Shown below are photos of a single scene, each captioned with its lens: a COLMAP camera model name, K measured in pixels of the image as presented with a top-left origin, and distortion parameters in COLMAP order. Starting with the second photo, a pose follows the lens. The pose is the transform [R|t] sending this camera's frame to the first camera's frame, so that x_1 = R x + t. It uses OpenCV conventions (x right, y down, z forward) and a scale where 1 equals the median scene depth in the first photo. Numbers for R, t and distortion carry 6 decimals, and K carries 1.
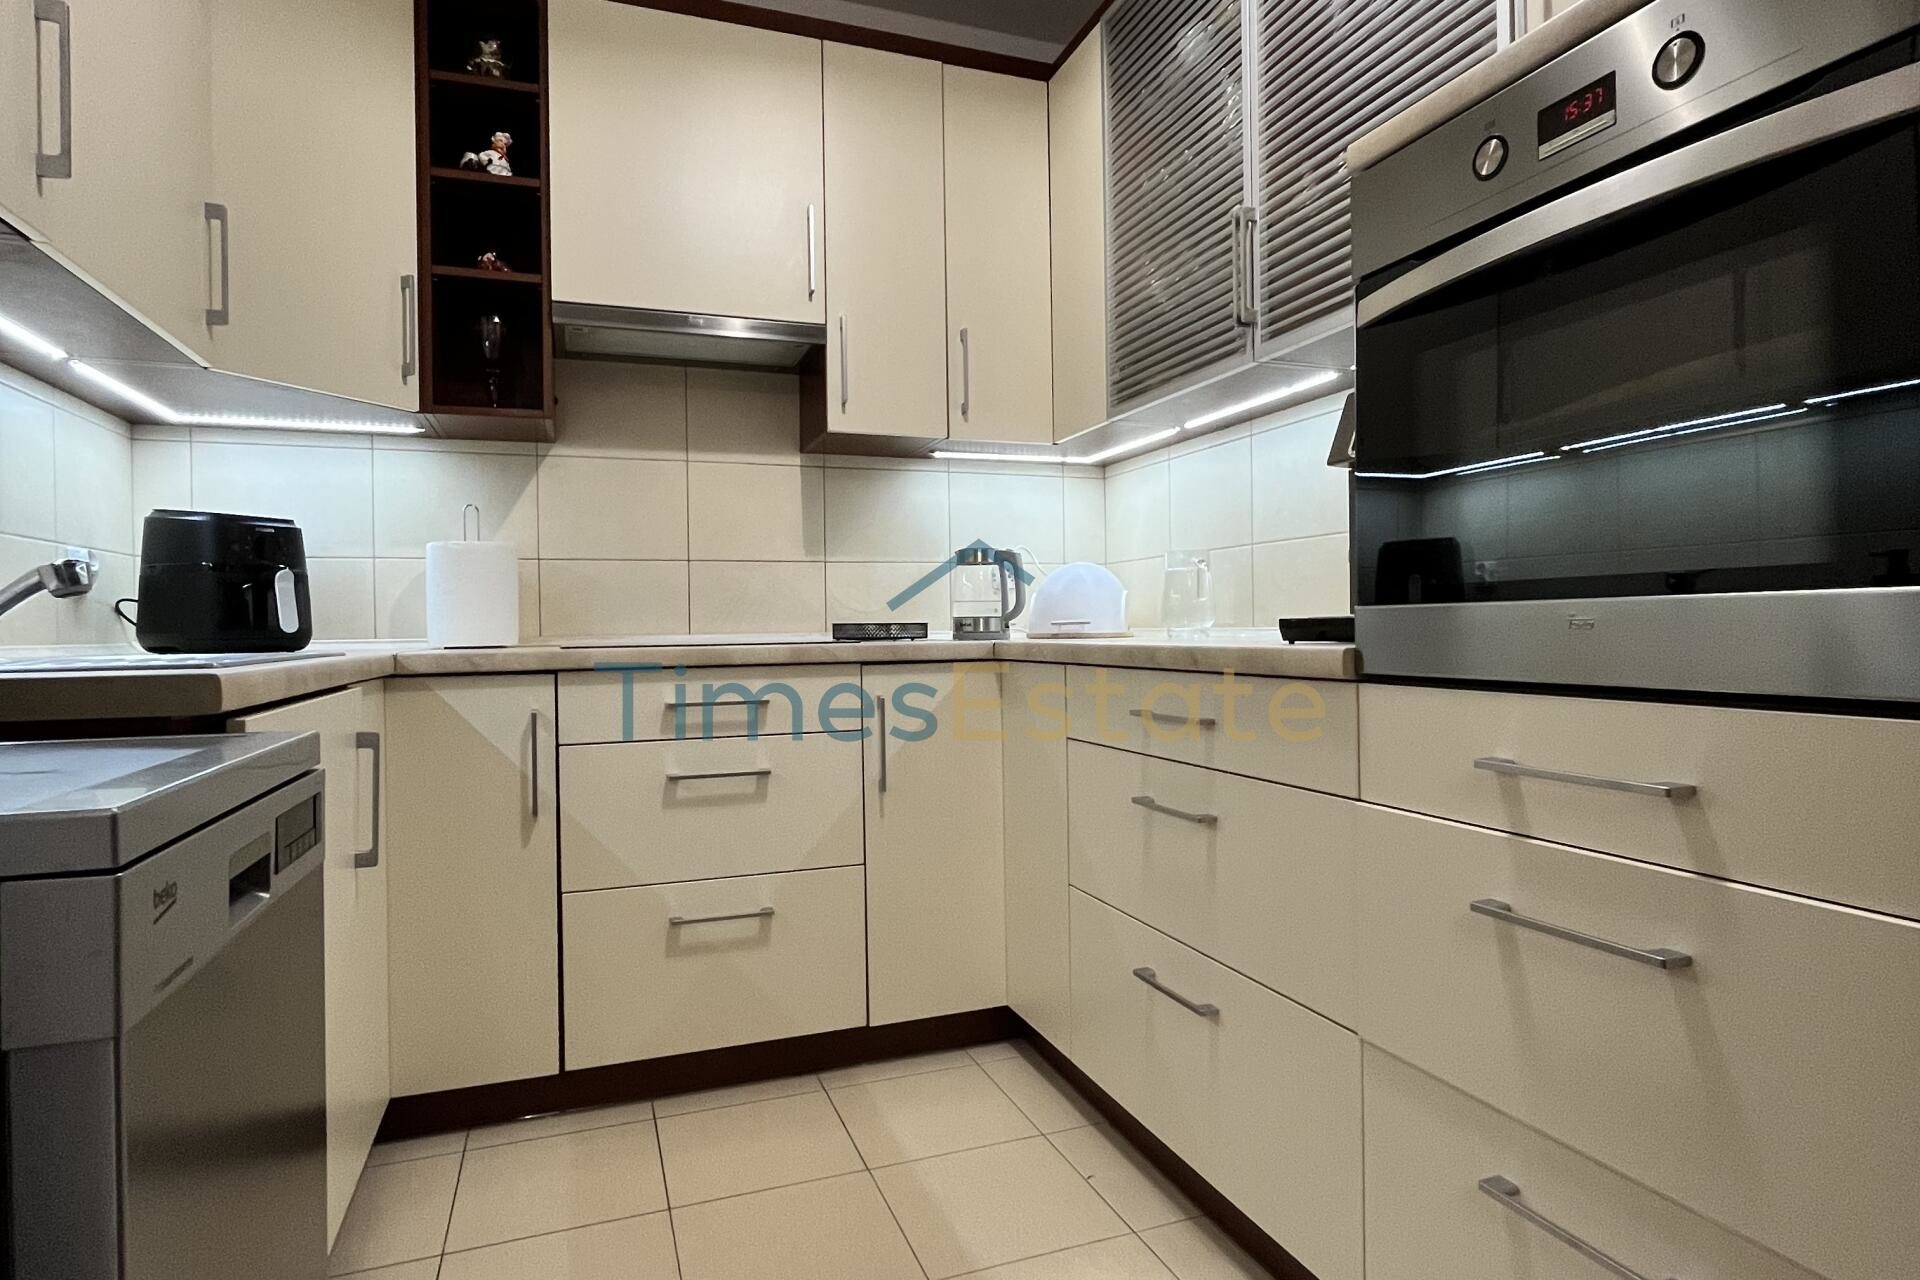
lens RADIAL K [[1030.1, 0, 960.1], [0, 1030.1, 634.3], [0, 0, 1]] dist [-0.001934, -0.001317]
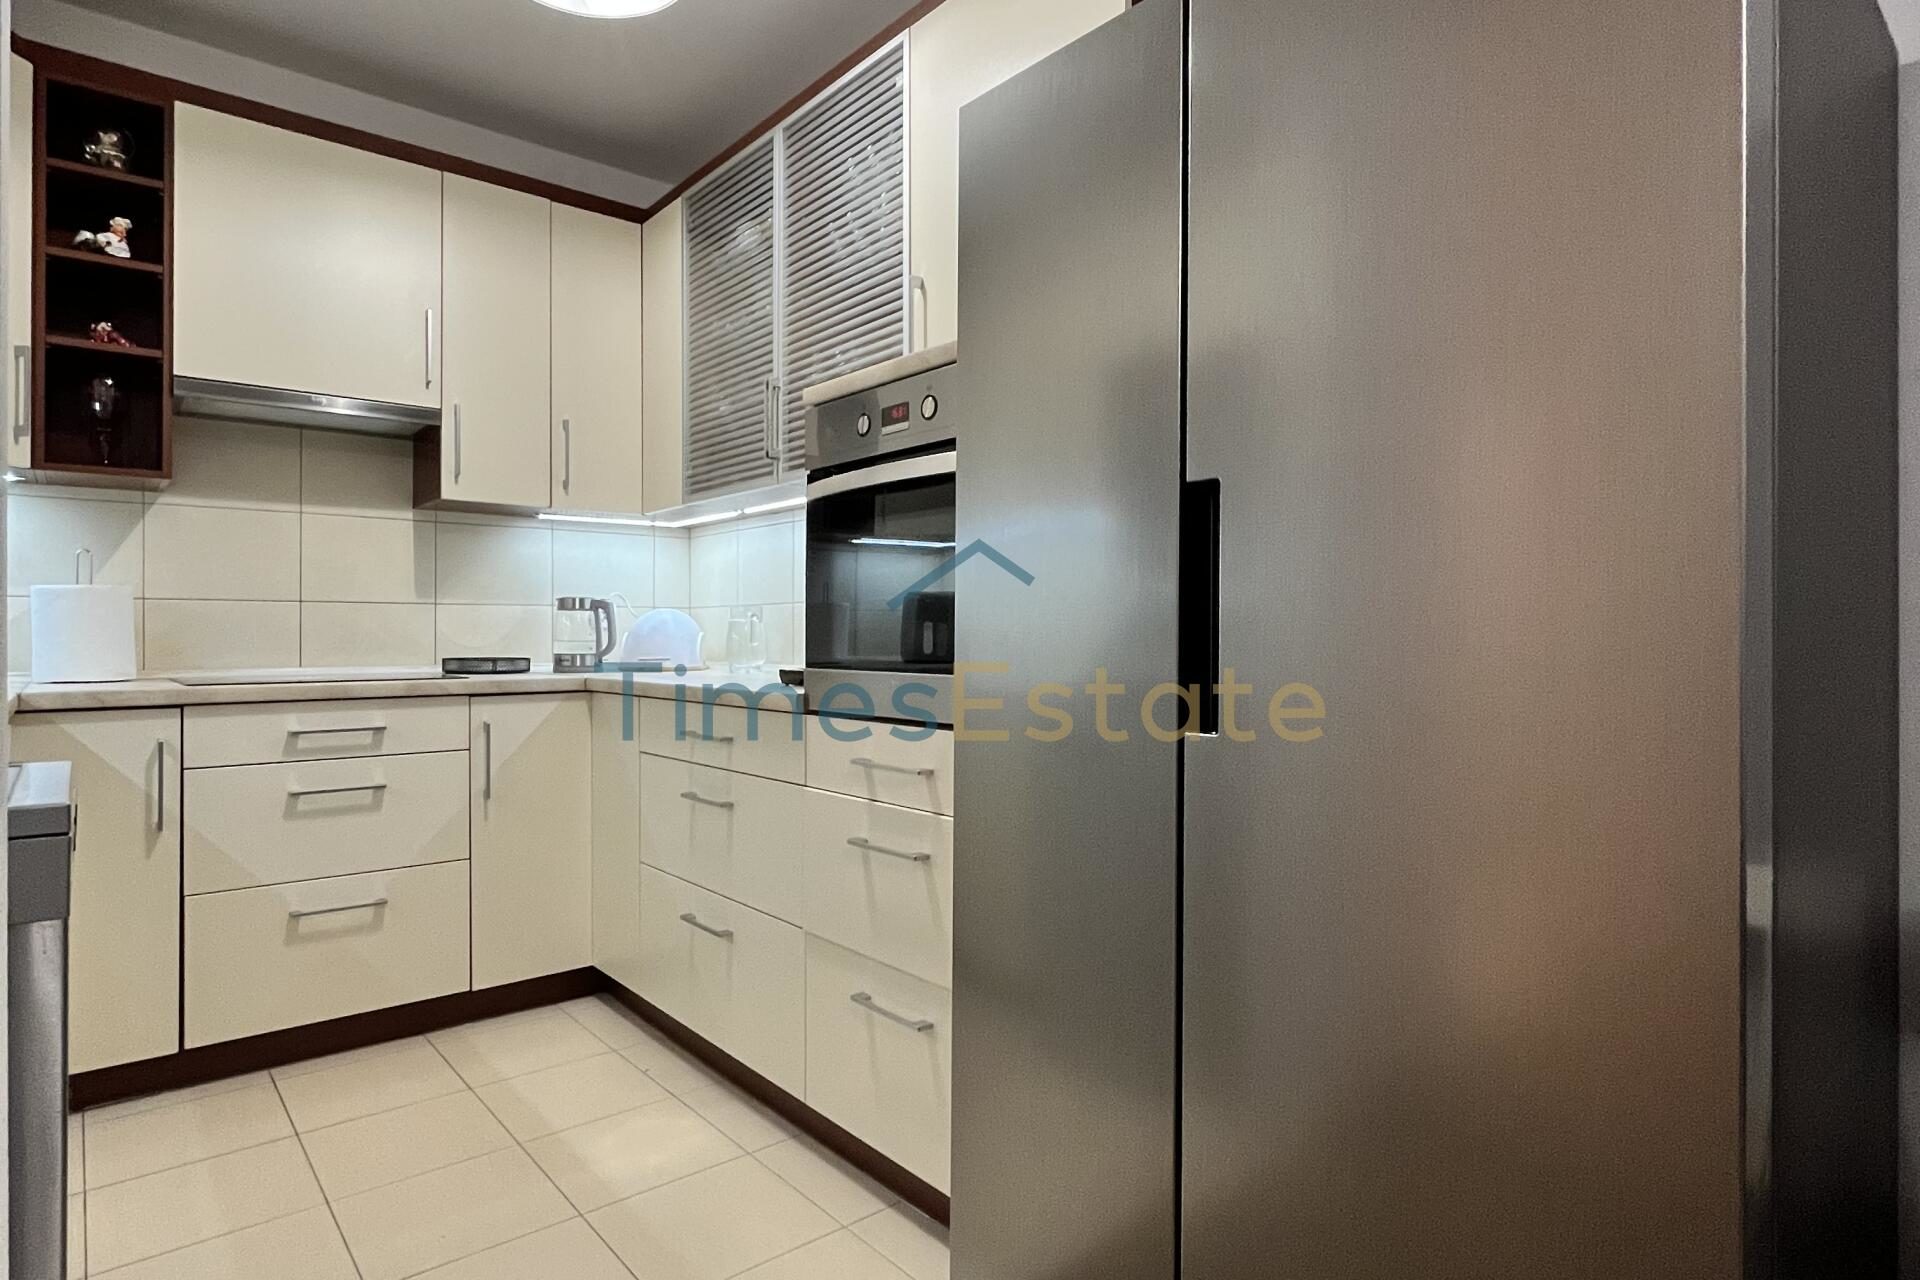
lens RADIAL K [[1030.1, 0, 960.1], [0, 1030.1, 634.3], [0, 0, 1]] dist [-0.001934, -0.001317]
pose [[0.937509, 0.014800, 0.347647, 0.024214], [-0.011287, 0.999863, -0.012129, -0.035976], [-0.347779, 0.007448, 0.937547, -0.354040]]
